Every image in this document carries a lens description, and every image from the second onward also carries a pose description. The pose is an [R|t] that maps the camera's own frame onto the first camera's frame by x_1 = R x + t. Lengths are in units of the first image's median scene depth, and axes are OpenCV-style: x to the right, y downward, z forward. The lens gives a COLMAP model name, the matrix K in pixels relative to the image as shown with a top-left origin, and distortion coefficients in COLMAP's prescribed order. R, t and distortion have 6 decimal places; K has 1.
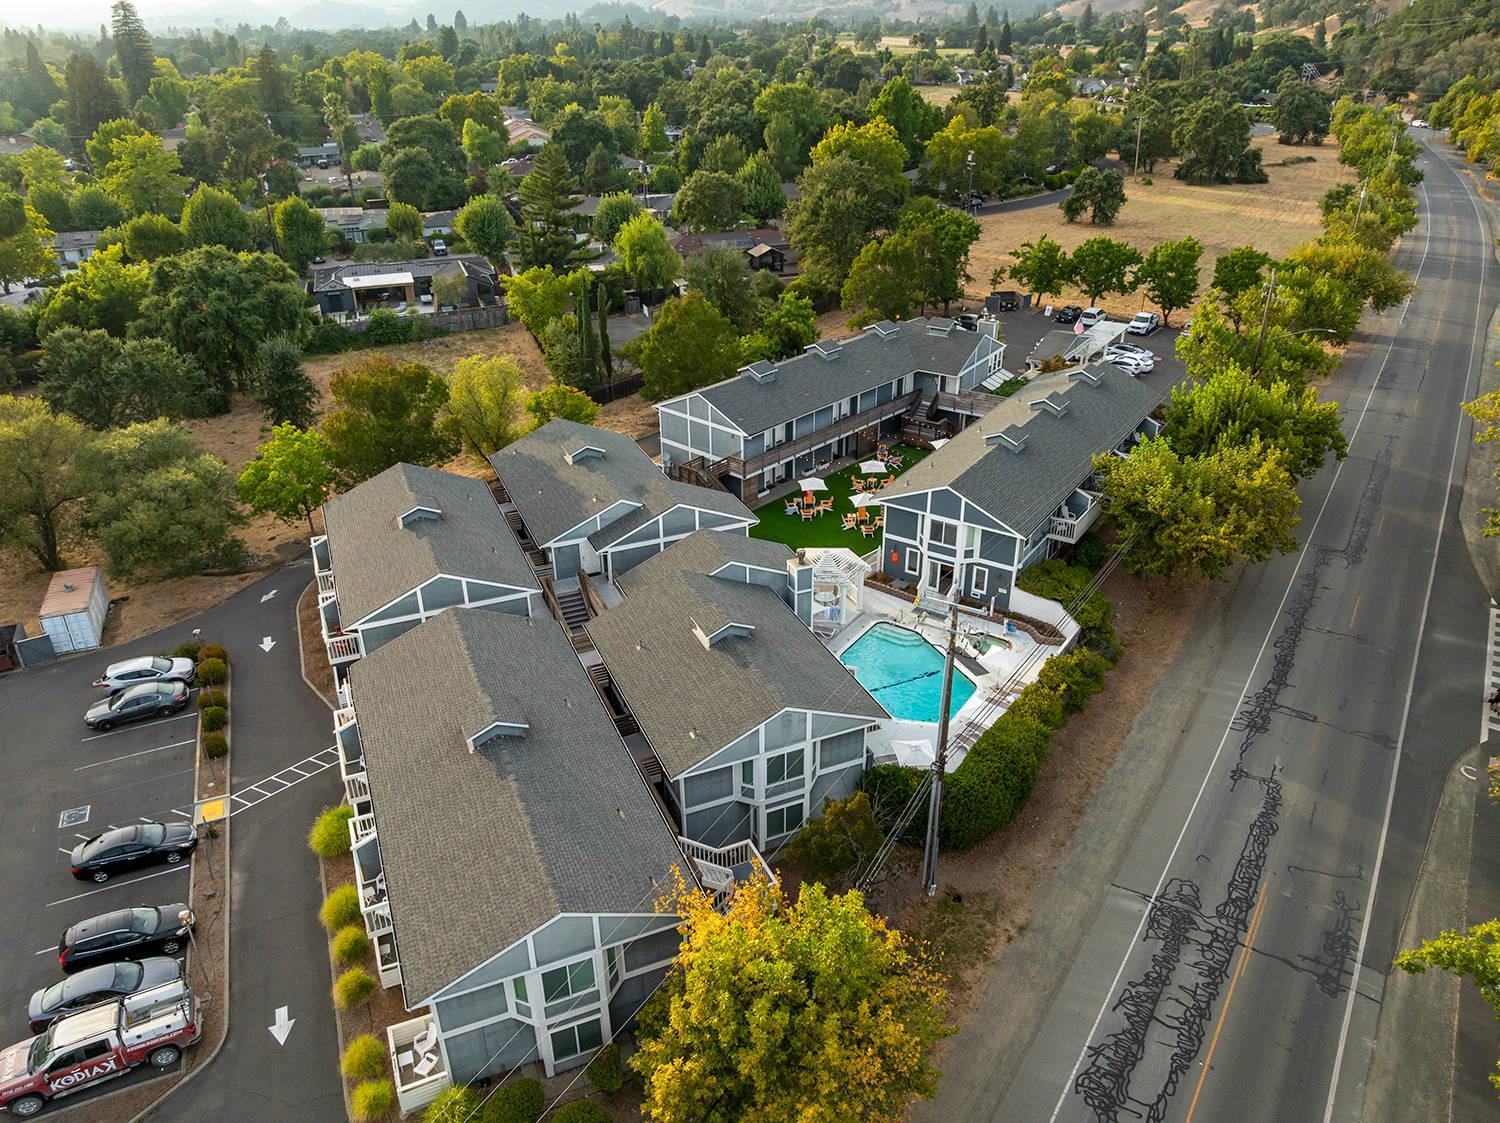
lens RADIAL K [[1051.5, 0, 750.0], [0, 1051.5, 561.5], [0, 0, 1]] dist [-0.035438, 0.000744]
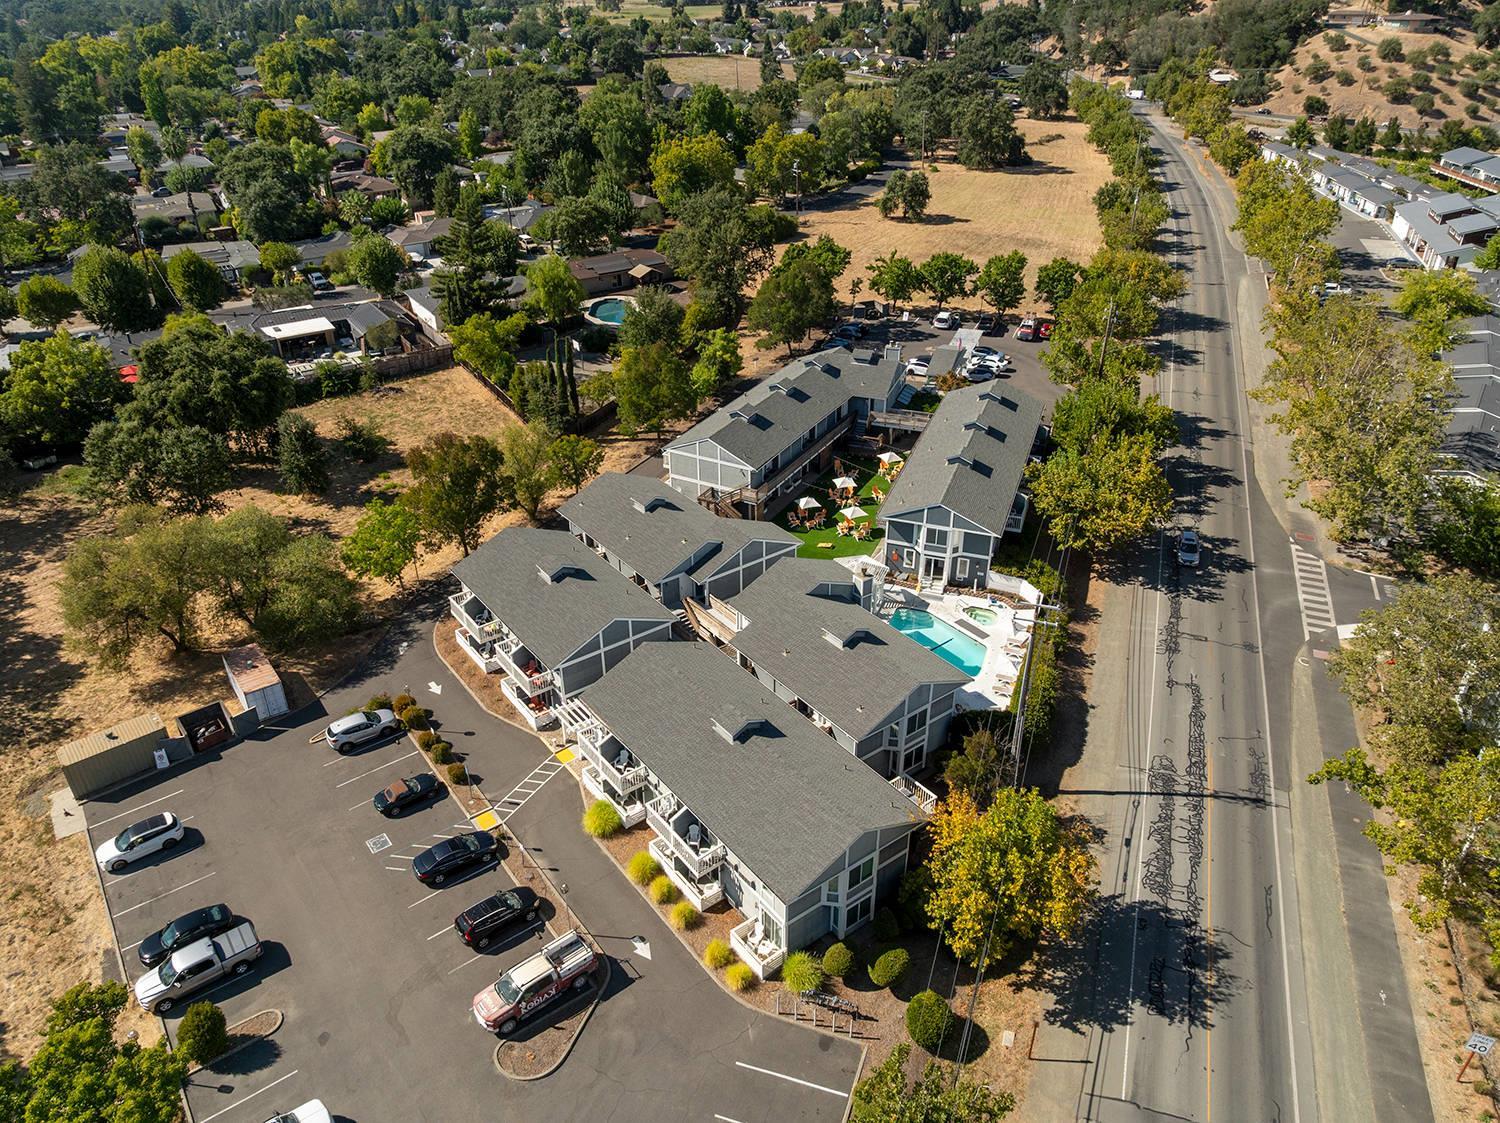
lens RADIAL K [[1044.6, 0, 750.0], [0, 1044.6, 561.5], [0, 0, 1]] dist [-0.035036, 0.007188]
pose [[0.972548, -0.116726, 0.201309, -0.265690], [0.107681, 0.992643, 0.055350, -0.078487], [-0.206289, -0.032153, 0.977963, -0.222294]]
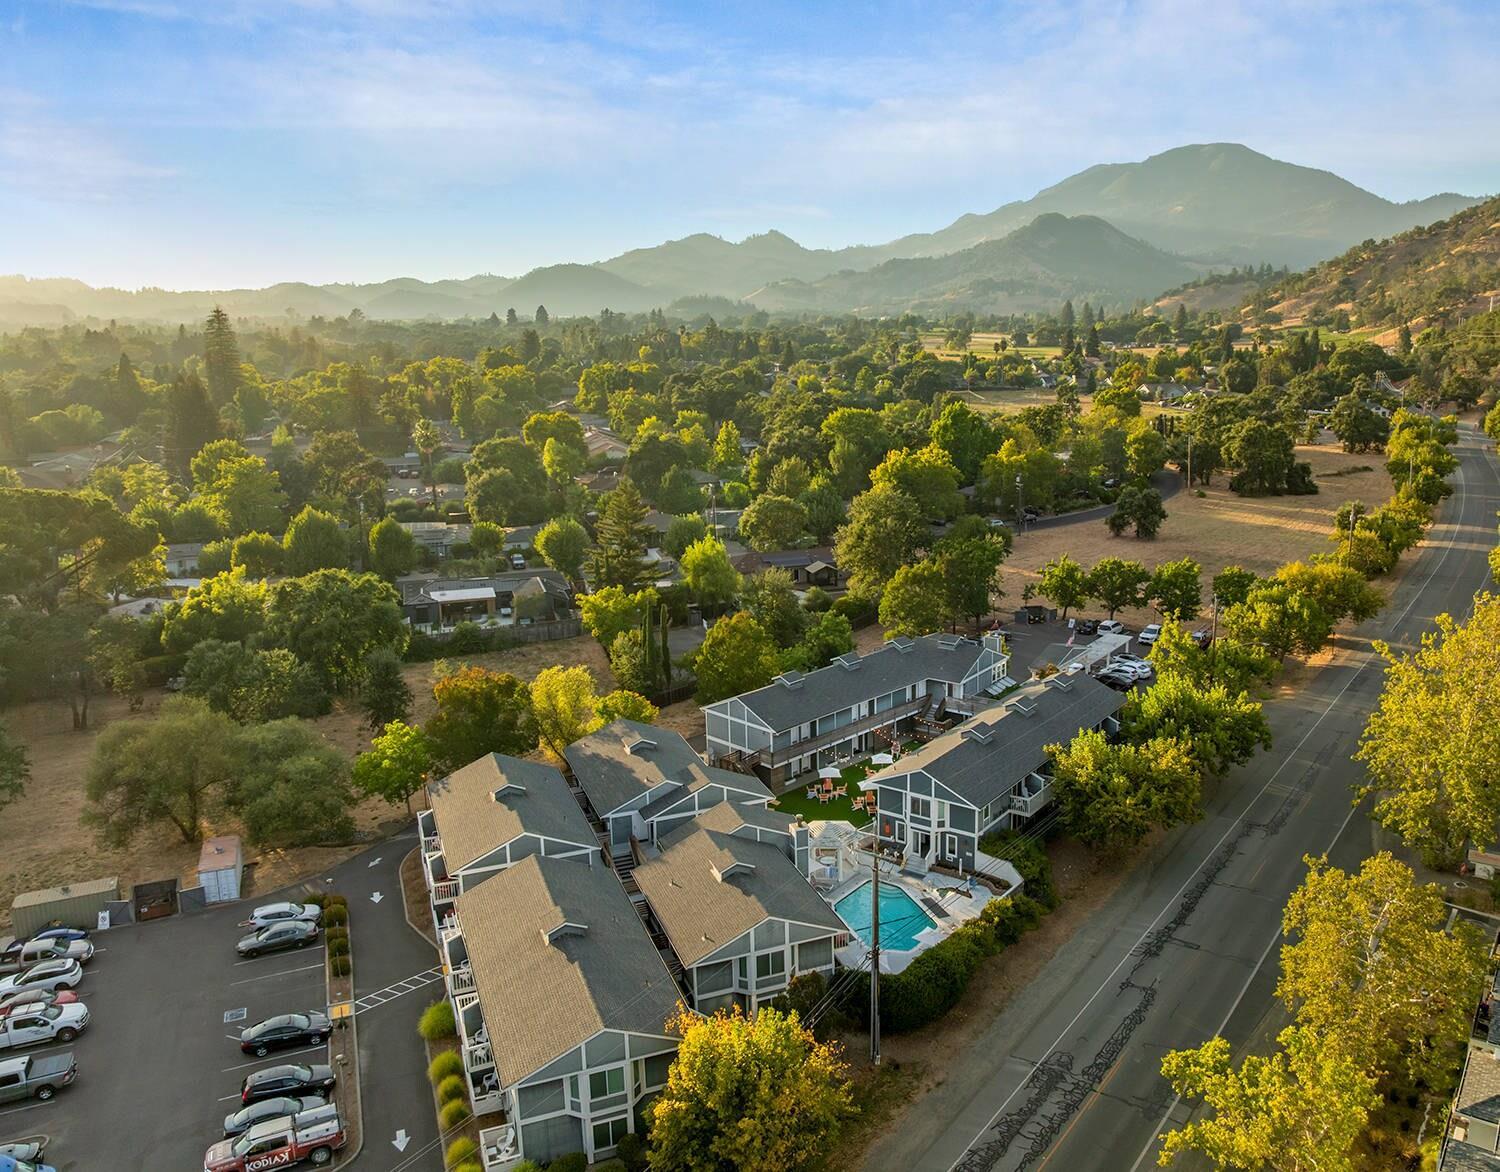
lens RADIAL K [[1196.6, 0, 852.6], [0, 1196.6, 556.5], [0, 0, 1]] dist [-0.028688, -0.018325]
pose [[0.999969, -0.000013, 0.007872, 0.073899], [0.002170, 0.961719, -0.274028, 0.062157], [-0.007567, 0.274037, 0.961689, -0.378857]]
